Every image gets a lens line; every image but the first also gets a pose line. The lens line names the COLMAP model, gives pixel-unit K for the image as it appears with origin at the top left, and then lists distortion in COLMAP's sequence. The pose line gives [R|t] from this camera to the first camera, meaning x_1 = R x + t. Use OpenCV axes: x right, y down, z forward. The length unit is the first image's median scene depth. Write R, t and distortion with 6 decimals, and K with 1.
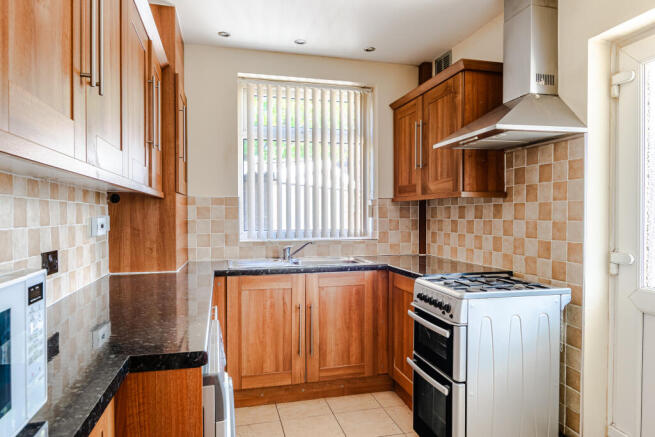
lens RADIAL K [[420.5, 0, 327.5], [0, 420.5, 217.5], [0, 0, 1]] dist [-0.004556, -0.000927]
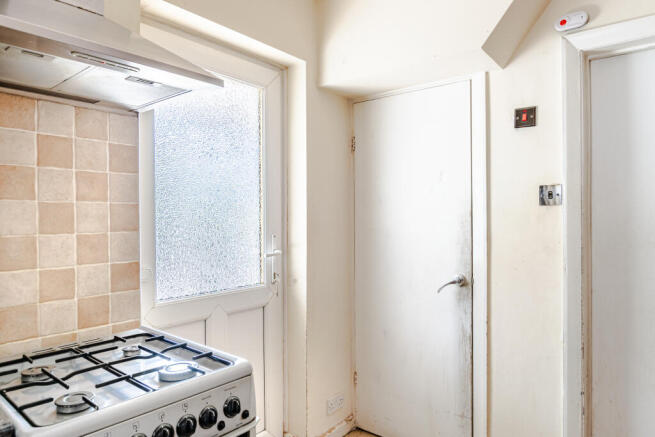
lens RADIAL K [[420.5, 0, 327.5], [0, 420.5, 217.8], [0, 0, 1]] dist [-0.004556, -0.000927]
pose [[-0.583123, 0.001269, 0.812383, -0.115717], [0.010337, 0.999929, 0.005858, -0.010556], [-0.812318, 0.011814, -0.583095, 0.732218]]
